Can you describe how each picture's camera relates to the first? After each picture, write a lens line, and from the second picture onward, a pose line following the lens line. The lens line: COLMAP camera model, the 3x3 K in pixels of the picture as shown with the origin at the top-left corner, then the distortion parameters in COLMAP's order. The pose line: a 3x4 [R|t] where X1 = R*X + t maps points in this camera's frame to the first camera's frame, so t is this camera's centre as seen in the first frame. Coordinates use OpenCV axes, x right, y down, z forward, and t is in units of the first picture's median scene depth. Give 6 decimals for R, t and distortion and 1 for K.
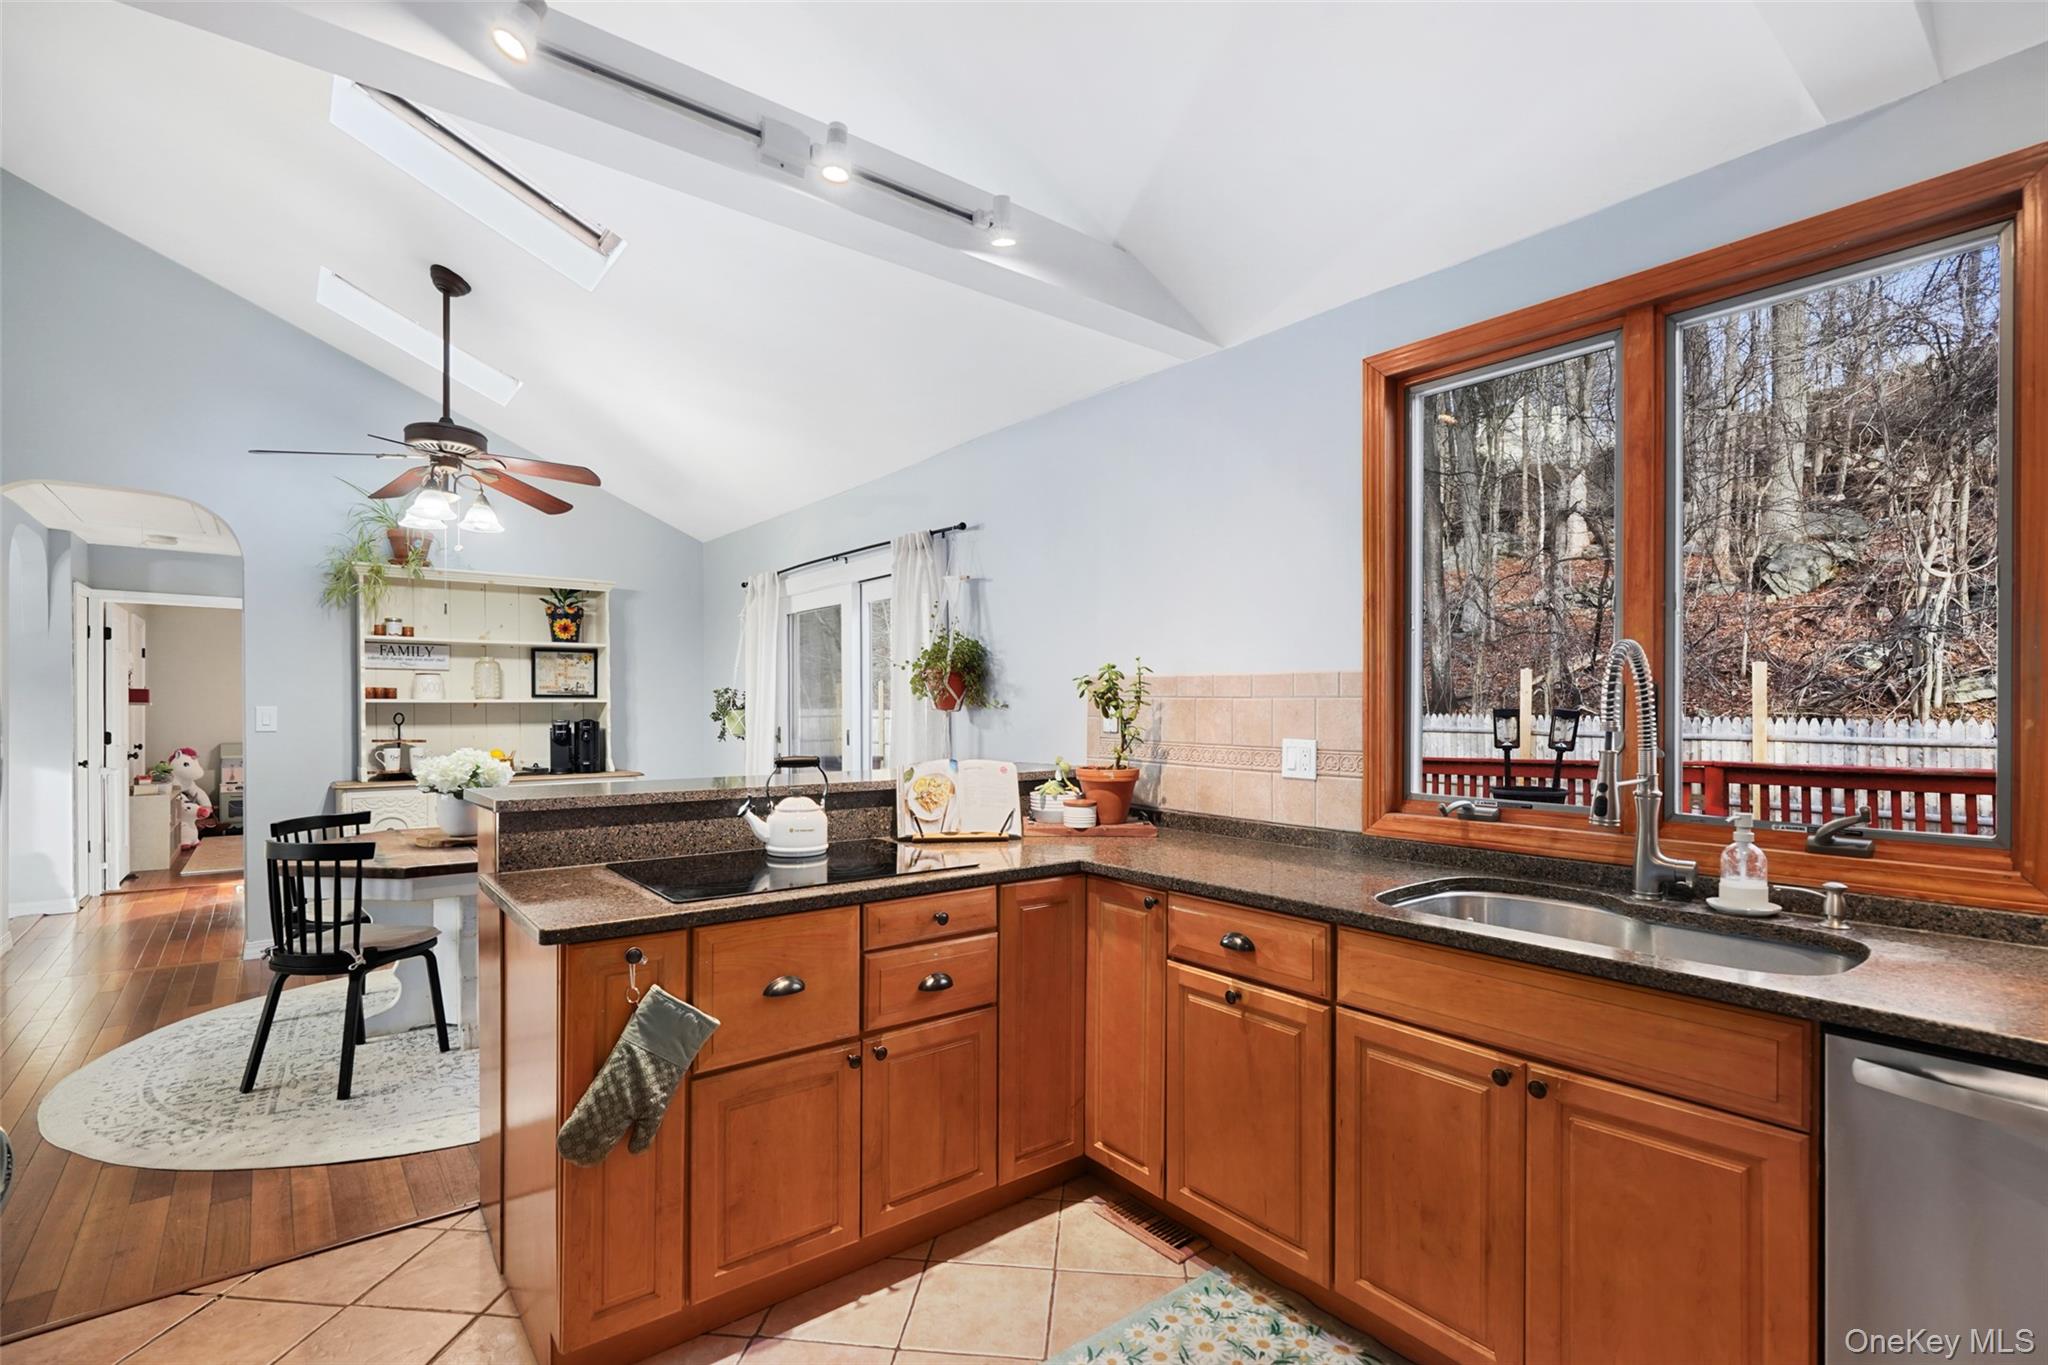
lens RADIAL K [[941.6, 0, 1016.7], [0, 941.6, 707.2], [0, 0, 1]] dist [-0.006676, 0.000699]
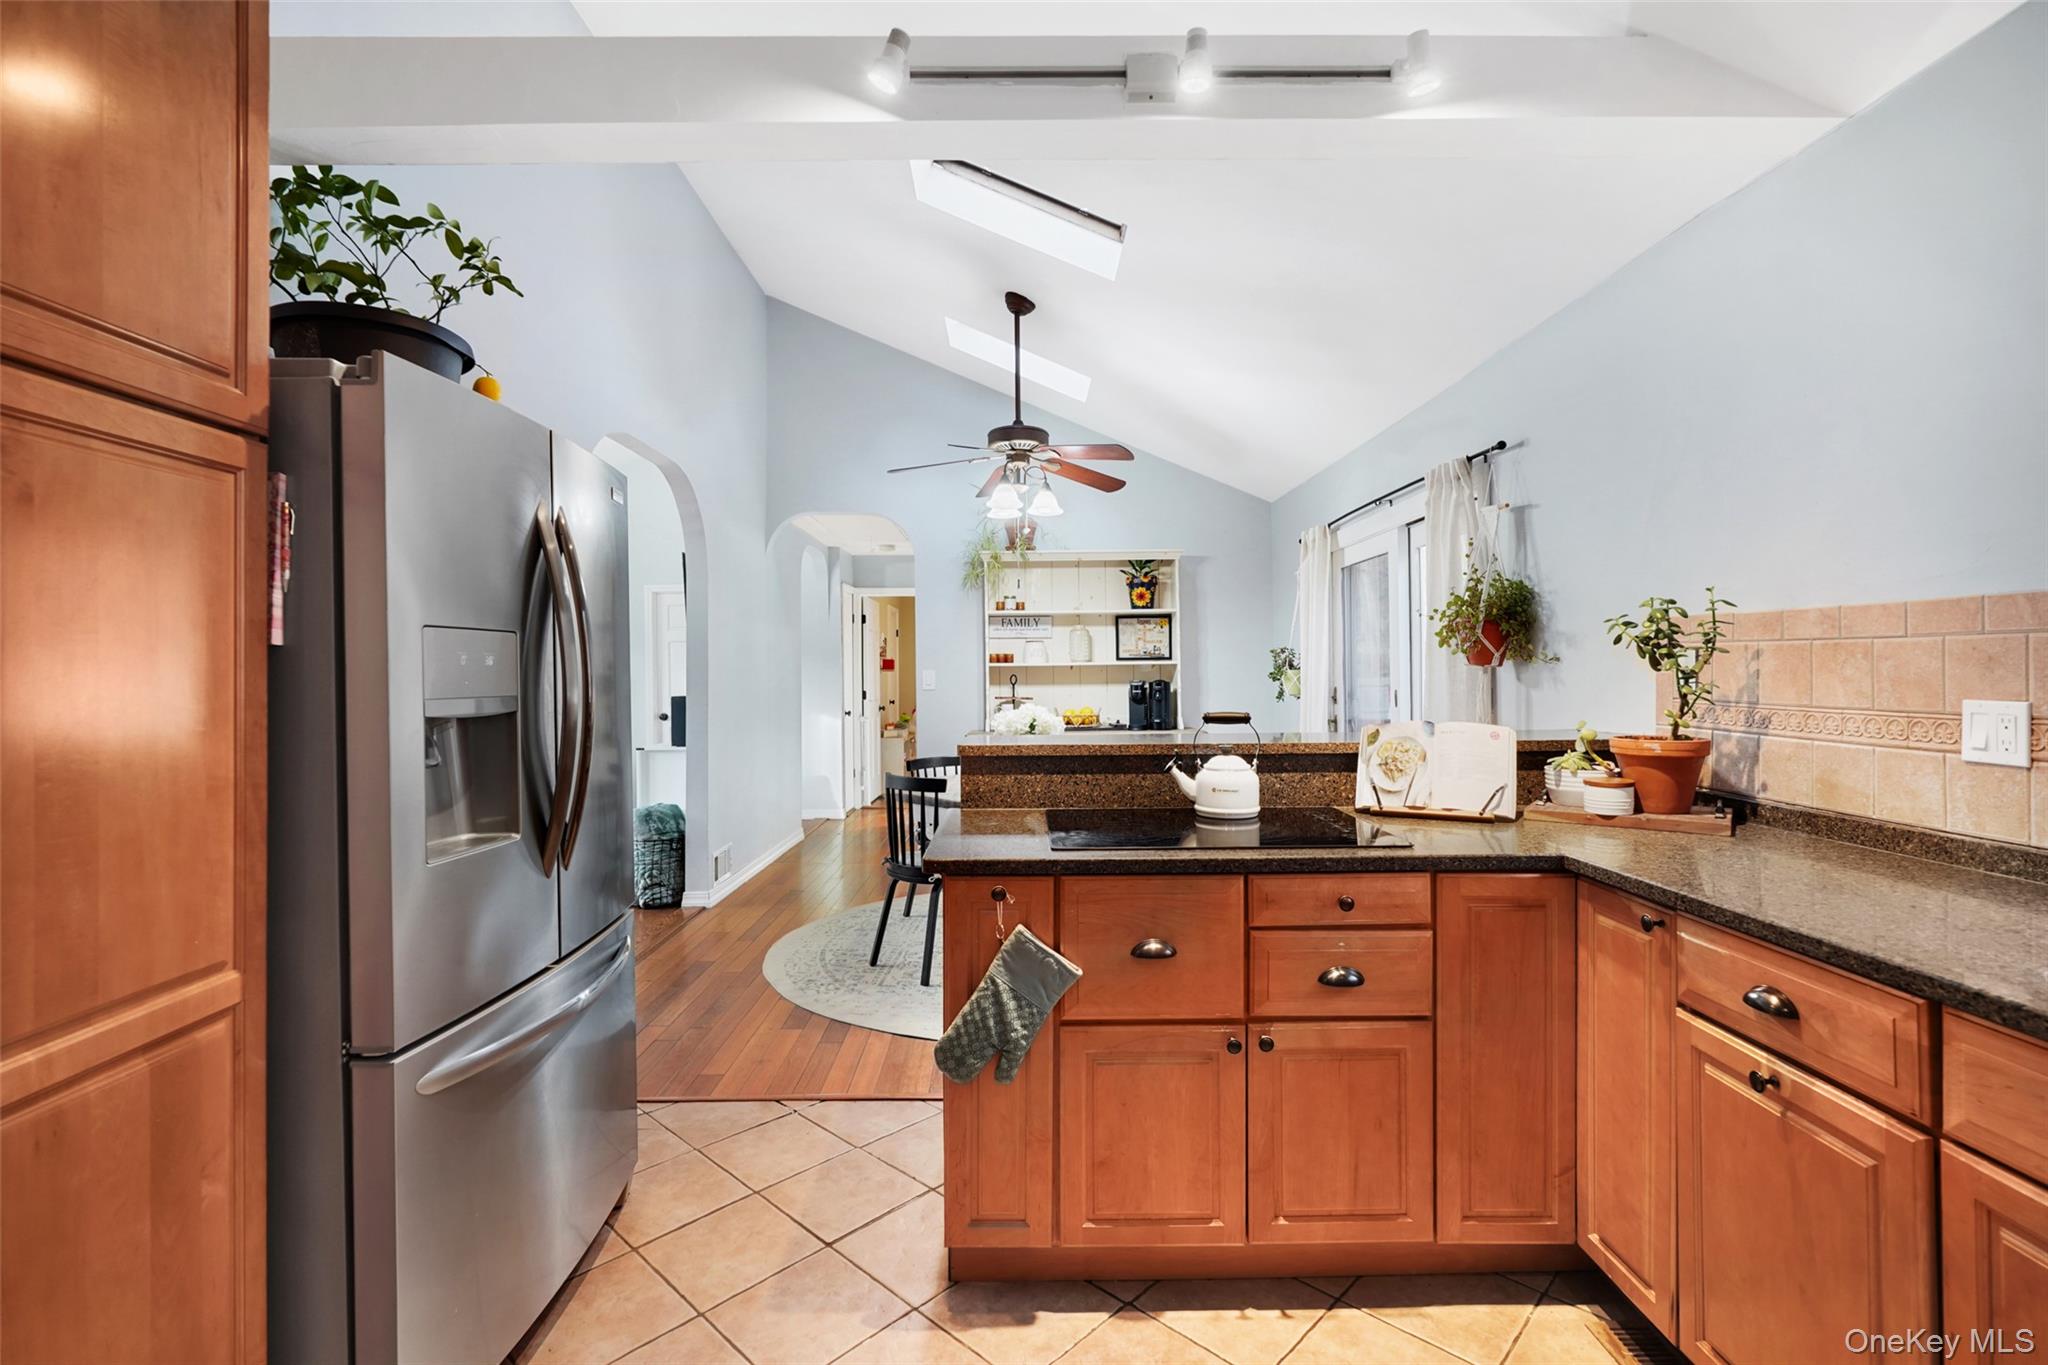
lens RADIAL K [[945.5, 0, 1026.7], [0, 945.5, 669.1], [0, 0, 1]] dist [-0.002530, 0.001345]
pose [[0.789379, -0.010086, -0.613824, 0.164698], [0.008704, 0.999948, -0.005237, 0.009892], [0.613845, -0.001209, 0.789426, 0.106640]]
